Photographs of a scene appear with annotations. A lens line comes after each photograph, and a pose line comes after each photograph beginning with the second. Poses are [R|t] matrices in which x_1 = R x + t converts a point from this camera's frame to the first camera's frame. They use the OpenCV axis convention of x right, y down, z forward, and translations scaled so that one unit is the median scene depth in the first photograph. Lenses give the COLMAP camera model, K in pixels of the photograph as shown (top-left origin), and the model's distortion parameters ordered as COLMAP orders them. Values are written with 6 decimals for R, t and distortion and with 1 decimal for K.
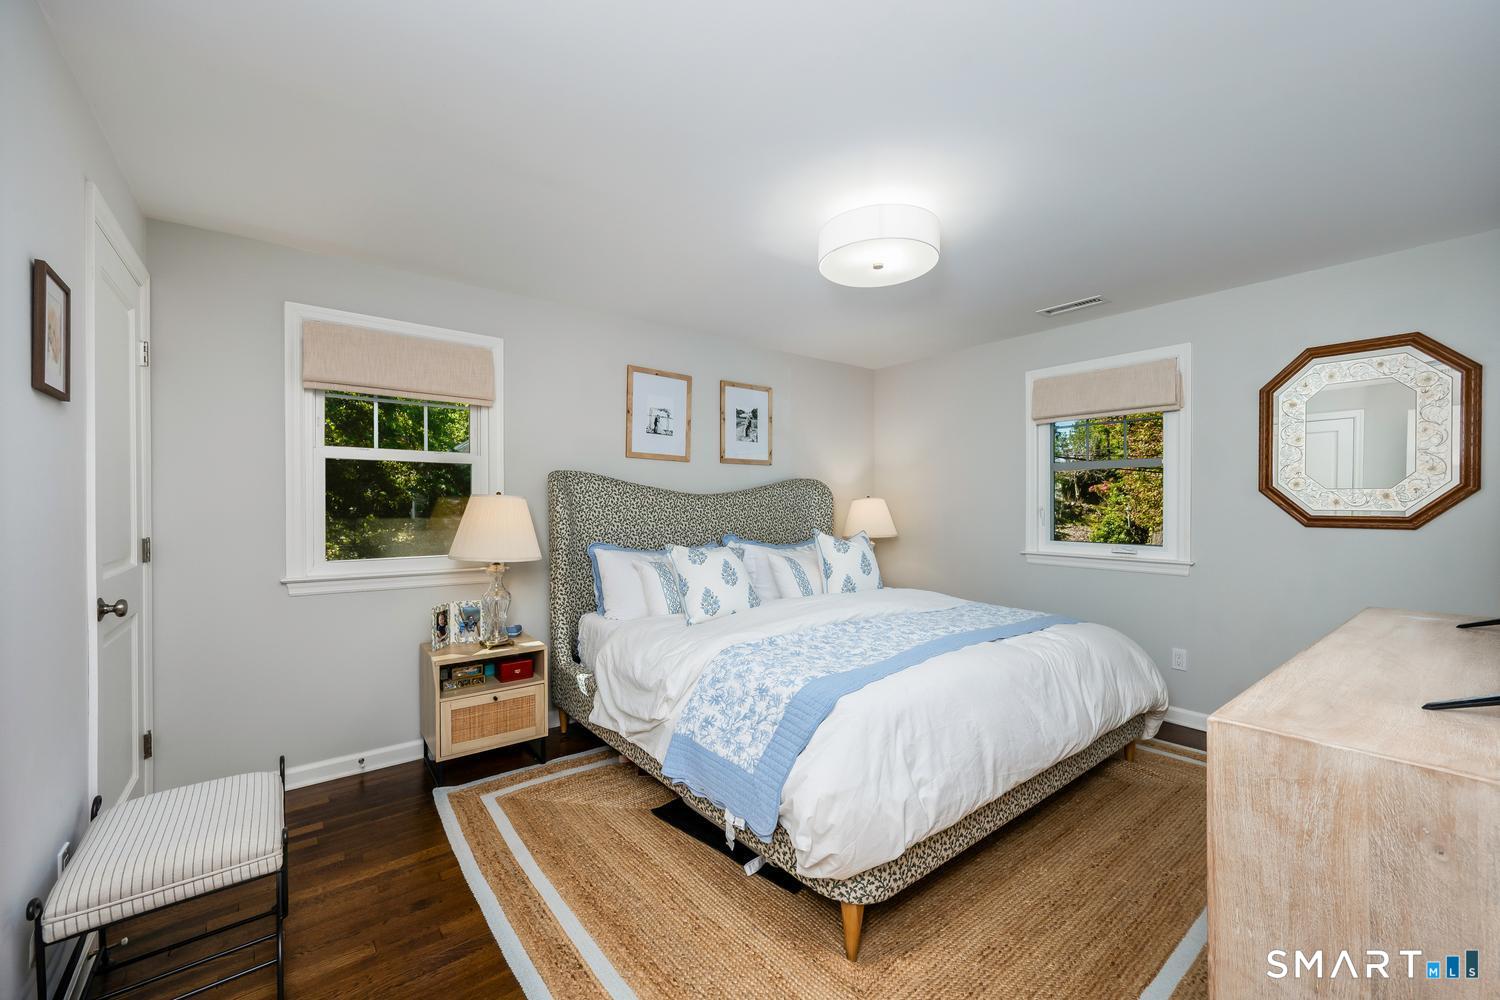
lens RADIAL K [[594.3, 0, 750.0], [0, 594.3, 500.0], [0, 0, 1]] dist [-0.001390, -0.000029]
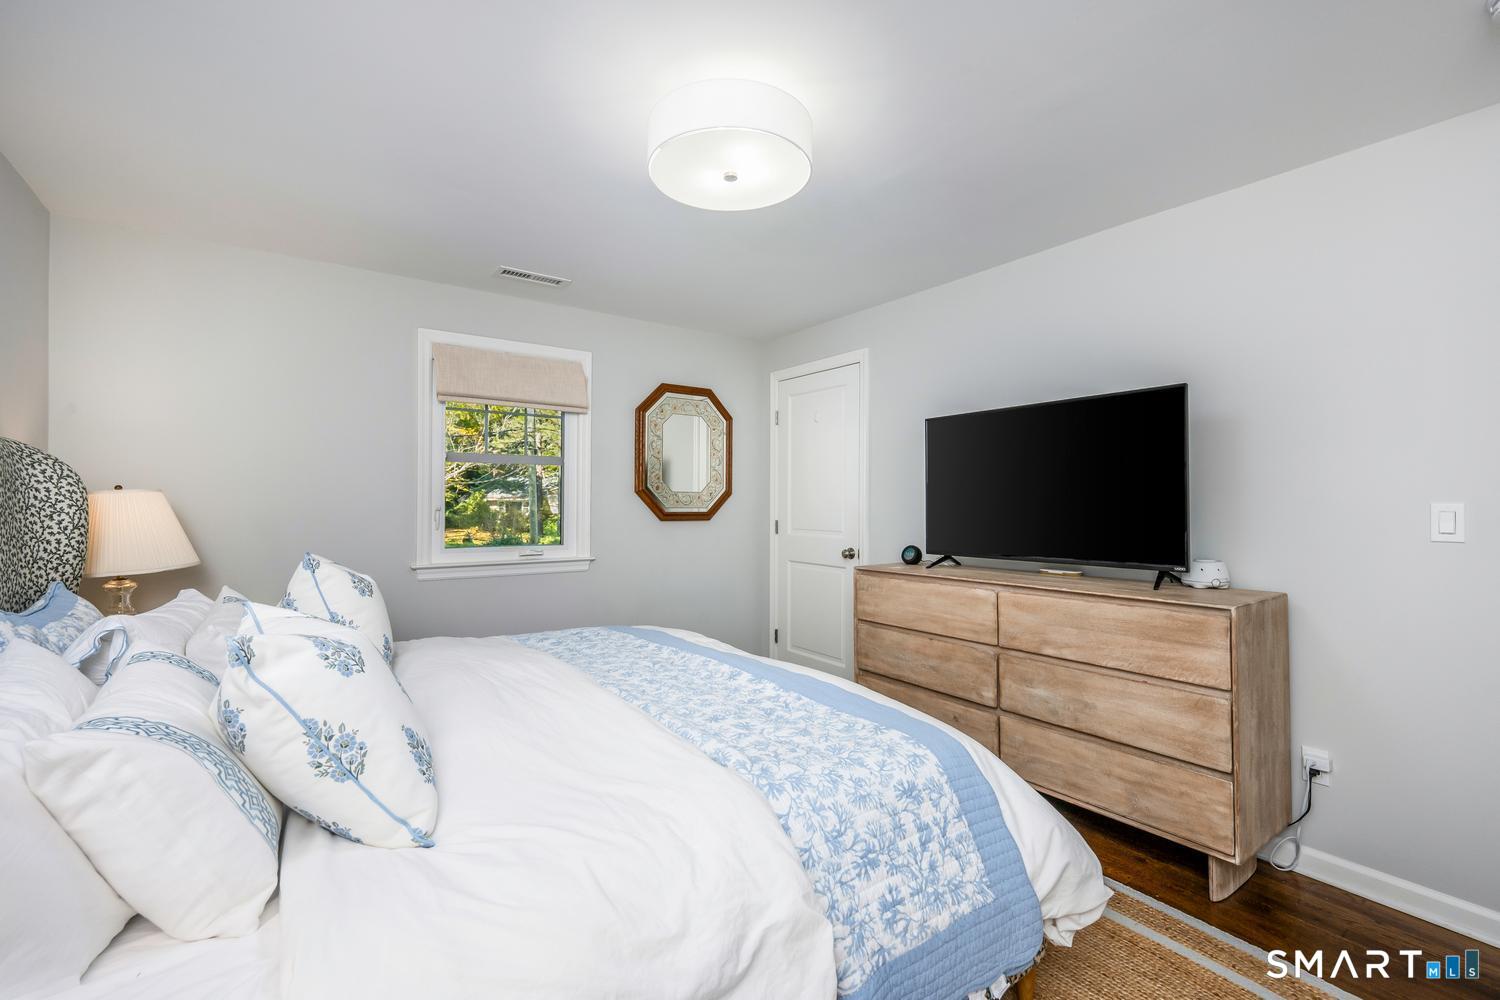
lens RADIAL K [[640.4, 0, 746.6], [0, 640.4, 494.7], [0, 0, 1]] dist [-0.000085, -0.000023]
pose [[0.056241, 0.014967, 0.998305, -0.569287], [-0.008457, 0.999859, -0.014514, 0.008802], [-0.998381, -0.007626, 0.056359, 0.943444]]
